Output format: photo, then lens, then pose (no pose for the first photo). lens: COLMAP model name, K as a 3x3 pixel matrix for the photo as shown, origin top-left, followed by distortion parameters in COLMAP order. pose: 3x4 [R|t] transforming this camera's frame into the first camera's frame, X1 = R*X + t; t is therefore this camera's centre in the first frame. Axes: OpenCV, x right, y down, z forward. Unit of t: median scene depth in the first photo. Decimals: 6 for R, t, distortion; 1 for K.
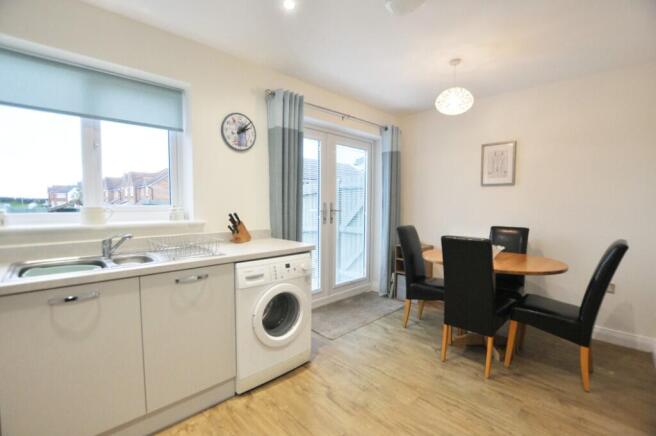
lens RADIAL K [[290.4, 0, 322.4], [0, 290.4, 217.7], [0, 0, 1]] dist [-0.005843, -0.000318]
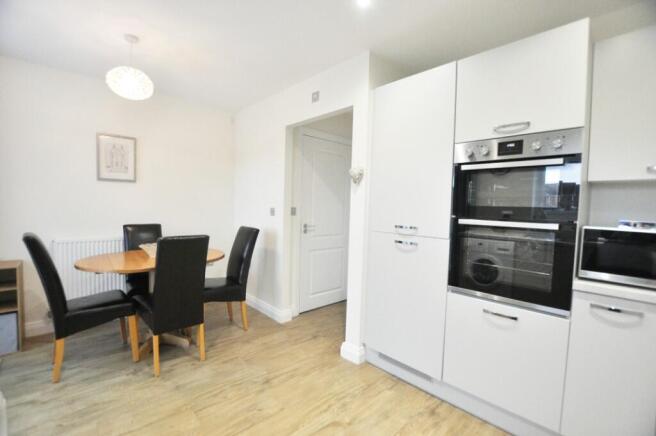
lens RADIAL K [[290.4, 0, 324.1], [0, 290.4, 219.6], [0, 0, 1]] dist [-0.005843, -0.000318]
pose [[0.058198, -0.057041, 0.996674, -0.403379], [0.028750, 0.998048, 0.055441, -0.027356], [-0.997891, 0.025427, 0.059725, 0.389699]]
